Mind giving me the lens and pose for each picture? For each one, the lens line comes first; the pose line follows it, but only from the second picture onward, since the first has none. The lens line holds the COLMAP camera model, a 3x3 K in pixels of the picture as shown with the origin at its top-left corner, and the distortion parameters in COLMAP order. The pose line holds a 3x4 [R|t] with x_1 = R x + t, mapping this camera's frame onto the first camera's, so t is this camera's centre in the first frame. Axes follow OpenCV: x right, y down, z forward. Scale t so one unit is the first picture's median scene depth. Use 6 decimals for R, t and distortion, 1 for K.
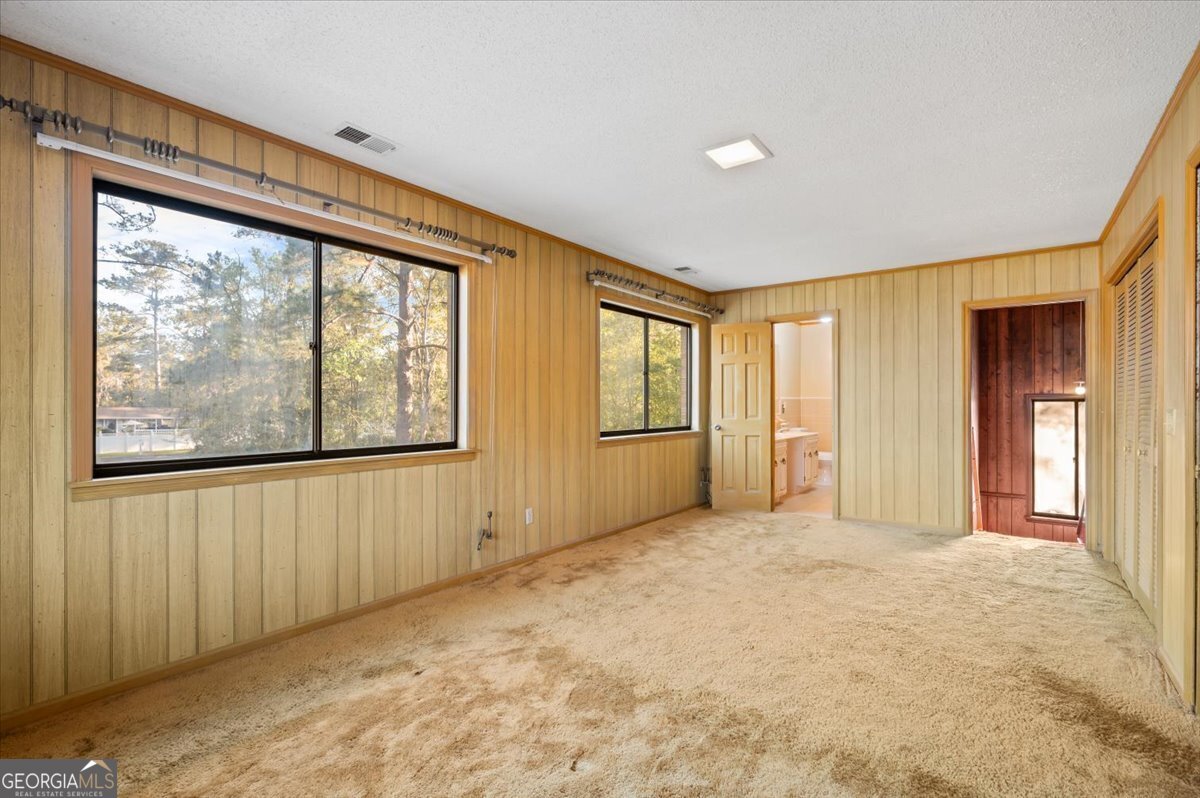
lens RADIAL K [[540.6, 0, 603.2], [0, 540.6, 399.4], [0, 0, 1]] dist [0.000906, -0.000137]
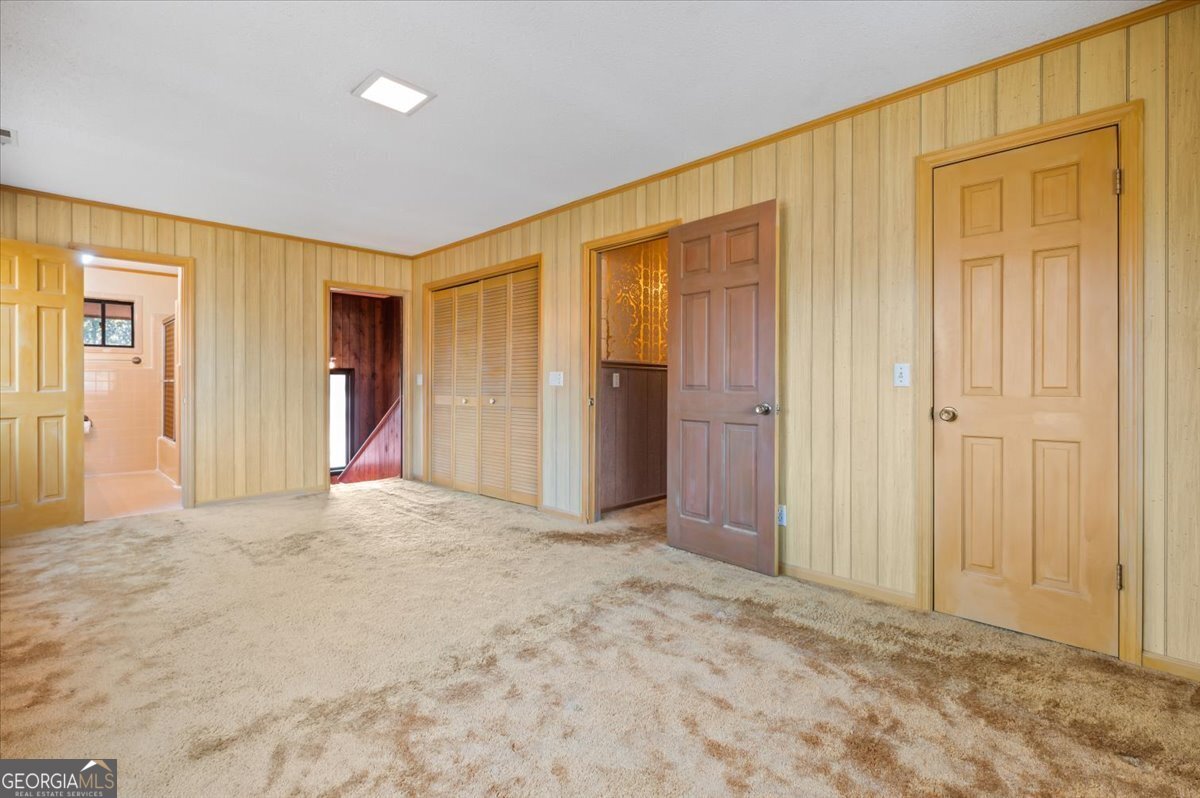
lens RADIAL K [[540.6, 0, 607.4], [0, 540.6, 390.3], [0, 0, 1]] dist [0.000906, -0.000137]
pose [[0.127197, -0.012472, 0.991799, -0.362915], [-0.009403, 0.999861, 0.013779, 0.023661], [-0.991833, -0.011079, 0.127062, 0.285459]]
